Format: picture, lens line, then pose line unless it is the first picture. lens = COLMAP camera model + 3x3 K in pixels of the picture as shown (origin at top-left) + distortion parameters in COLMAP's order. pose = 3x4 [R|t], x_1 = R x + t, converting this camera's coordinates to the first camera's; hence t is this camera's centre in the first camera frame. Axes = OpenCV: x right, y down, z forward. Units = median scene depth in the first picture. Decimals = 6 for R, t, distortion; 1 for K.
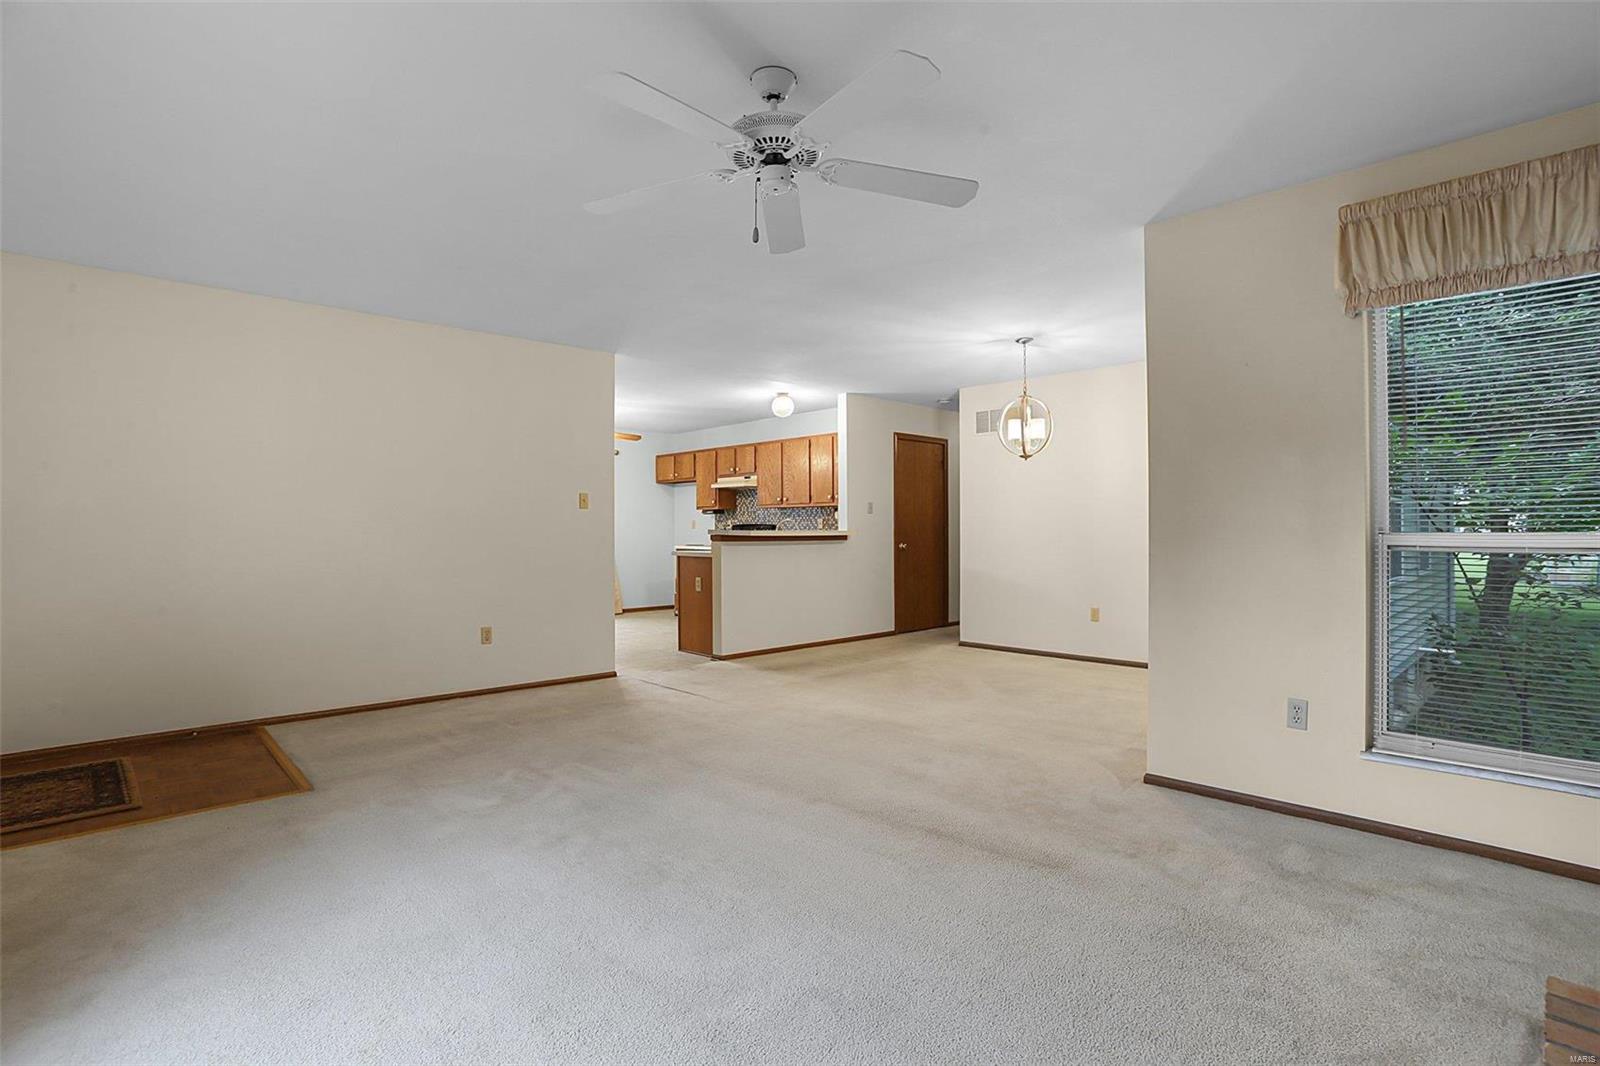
lens RADIAL K [[776.7, 0, 801.6], [0, 776.7, 525.9], [0, 0, 1]] dist [-0.080994, 0.033017]
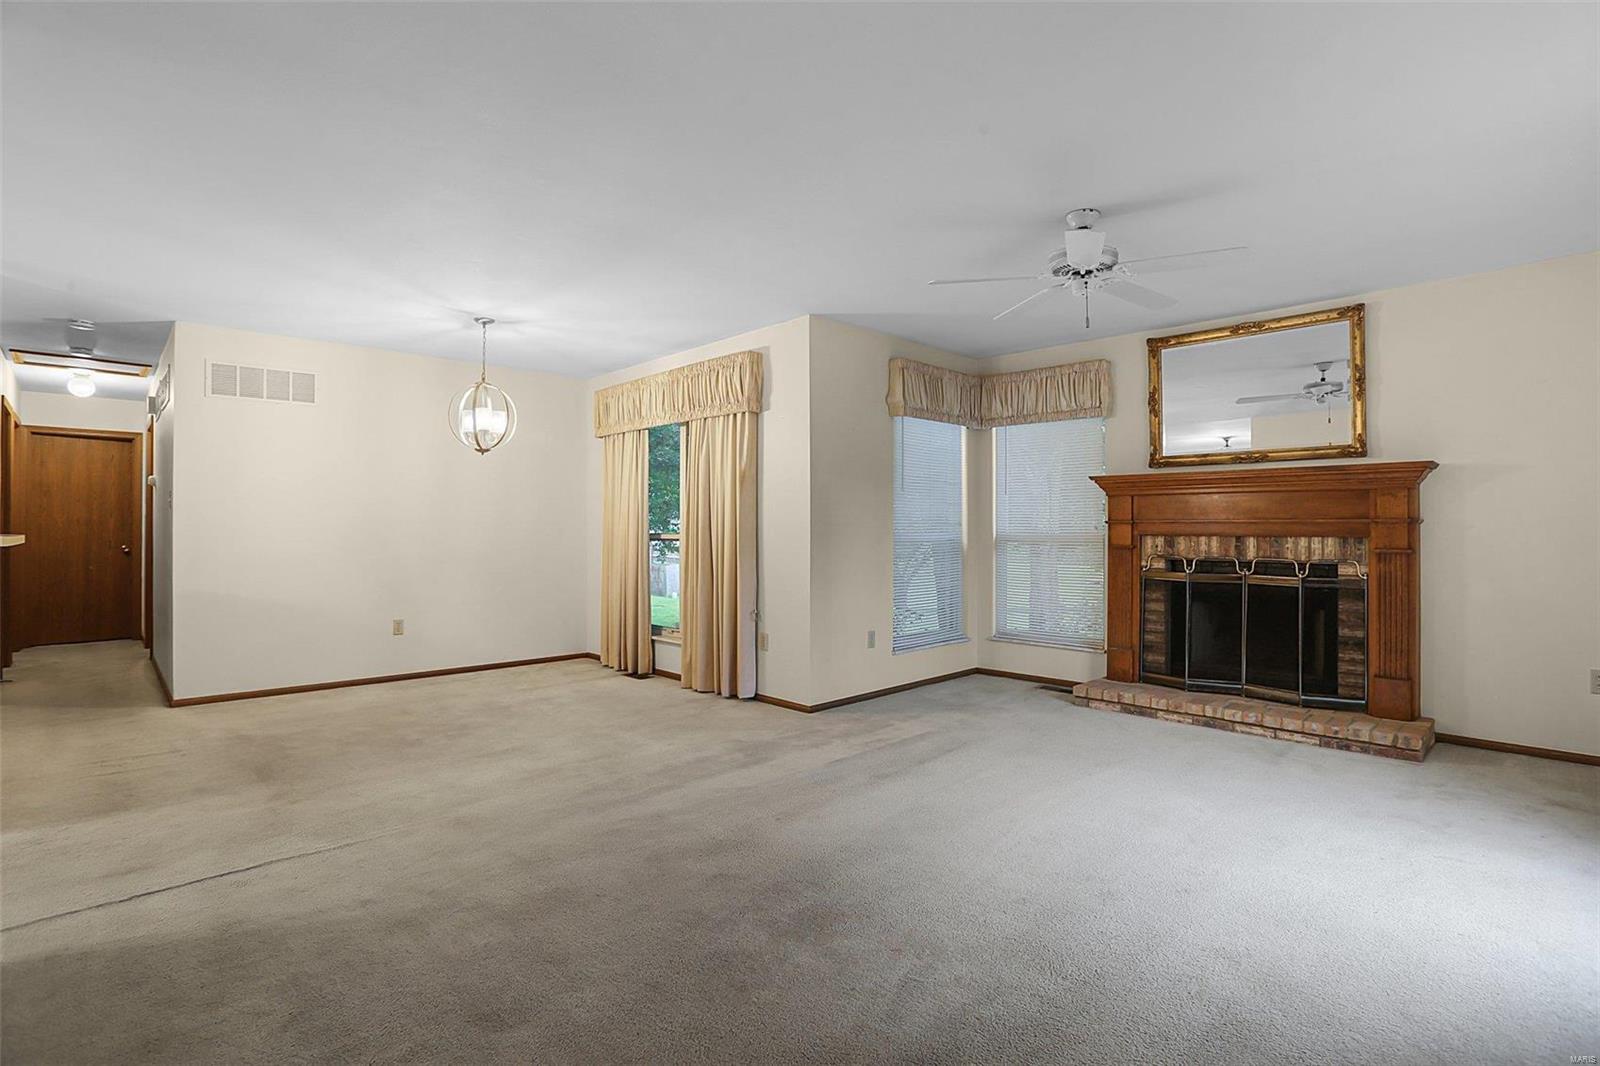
lens RADIAL K [[776.7, 0, 801.6], [0, 776.7, 525.9], [0, 0, 1]] dist [-0.080994, 0.033017]
pose [[-0.006011, 0.005688, 0.999966, -0.379788], [-0.002834, 0.999980, -0.005705, 0.000719], [-0.999978, -0.002868, -0.005995, 0.403808]]
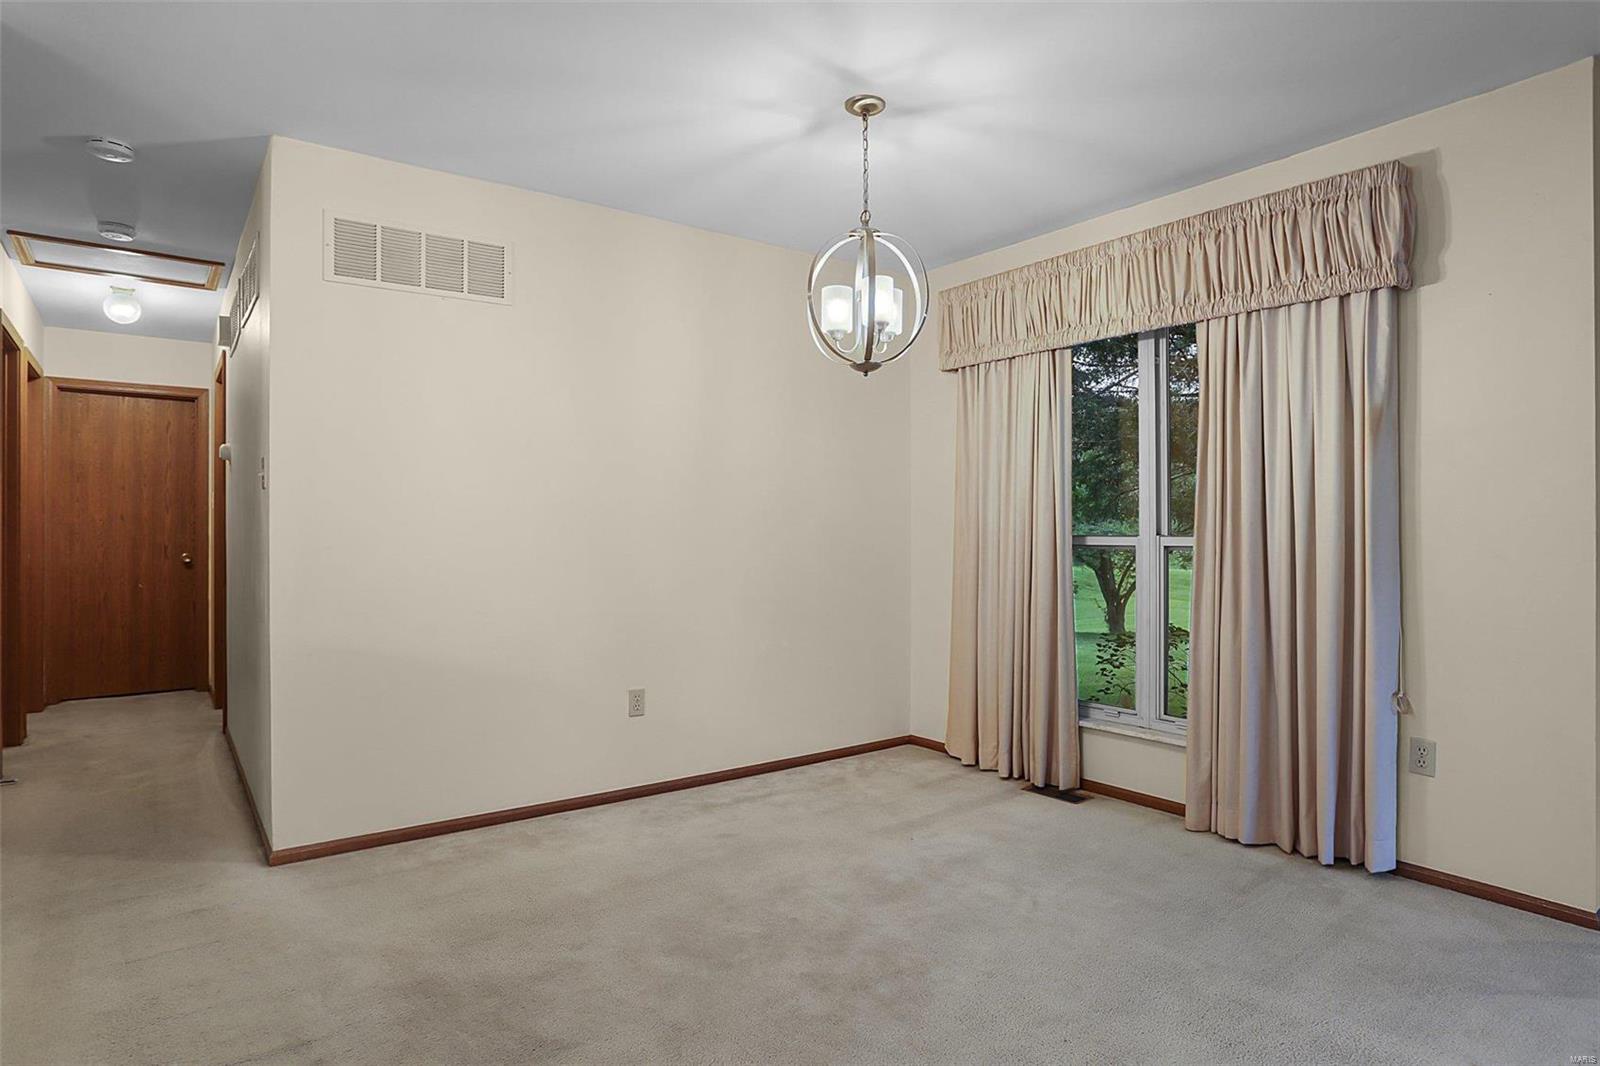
lens RADIAL K [[902.1, 0, 800.0], [0, 902.1, 533.0], [0, 0, 1]] dist [-0.068914, 0.048011]
pose [[0.124380, -0.000380, 0.992235, -0.142015], [-0.002984, 0.999995, 0.000757, 0.002677], [-0.992230, -0.003055, 0.124379, 0.618343]]
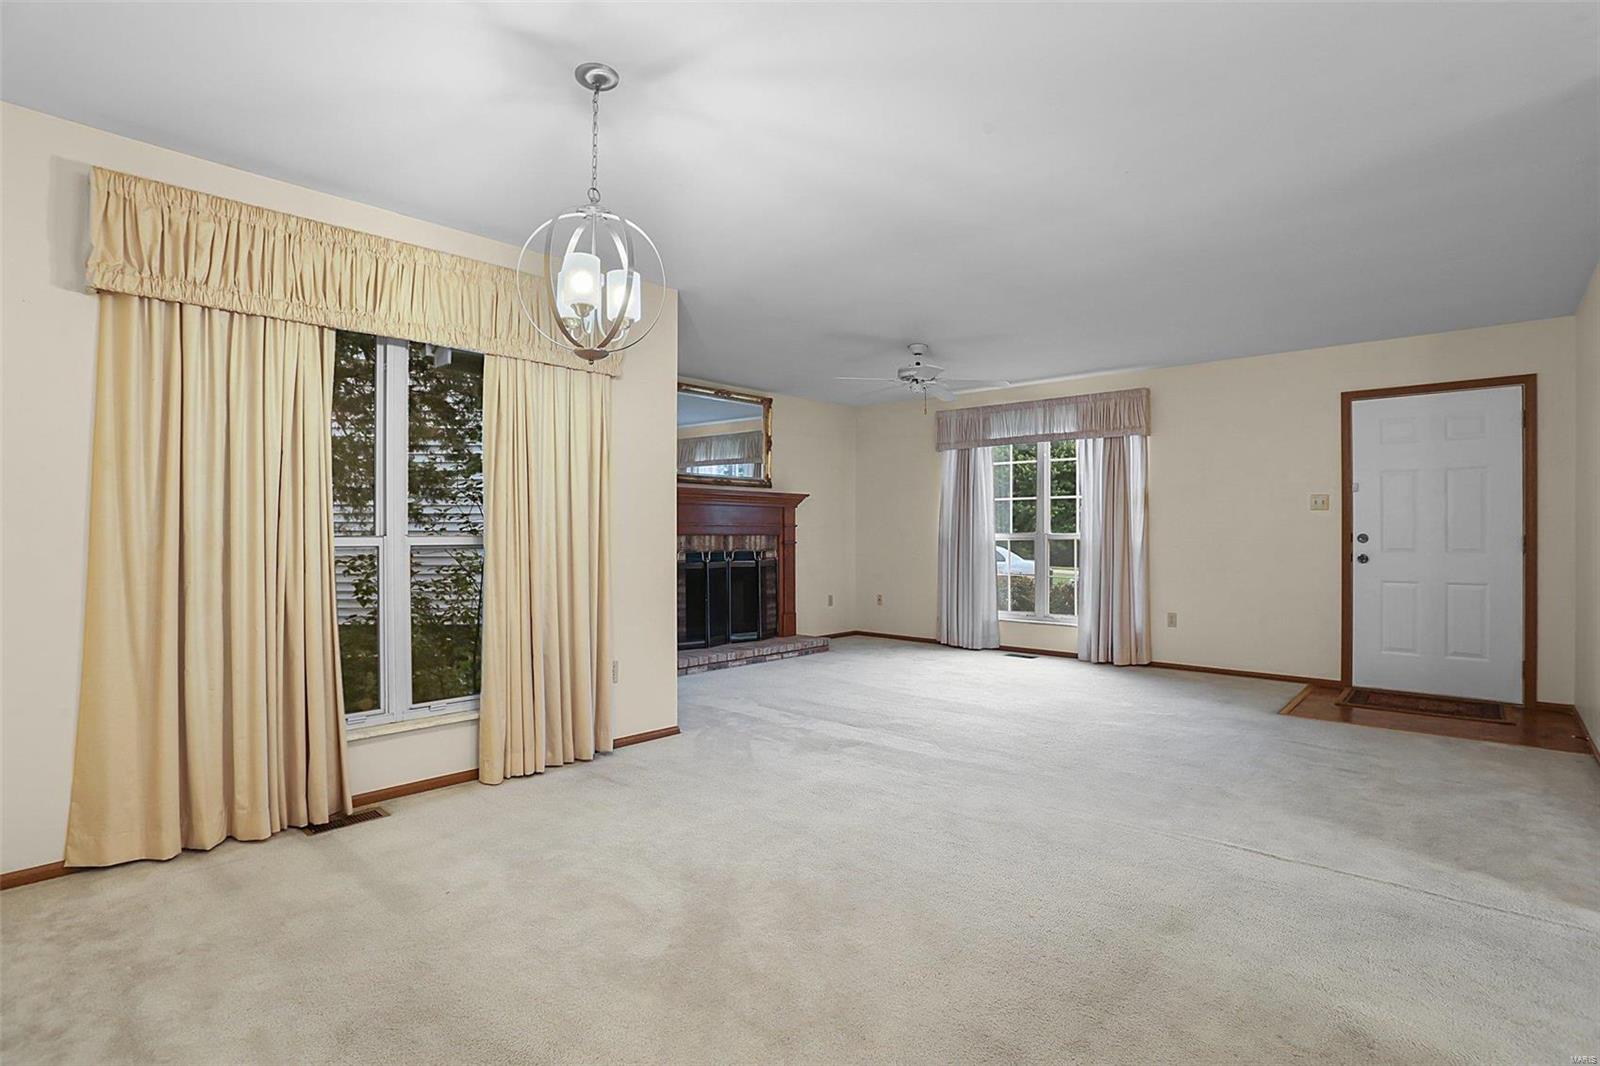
lens RADIAL K [[784.7, 0, 799.5], [0, 784.7, 527.8], [0, 0, 1]] dist [-0.075236, 0.032891]
pose [[-0.996993, 0.000300, -0.077492, 0.138527], [0.000933, 0.999966, -0.008132, 0.003191], [0.077487, -0.008180, -0.996960, 0.906174]]
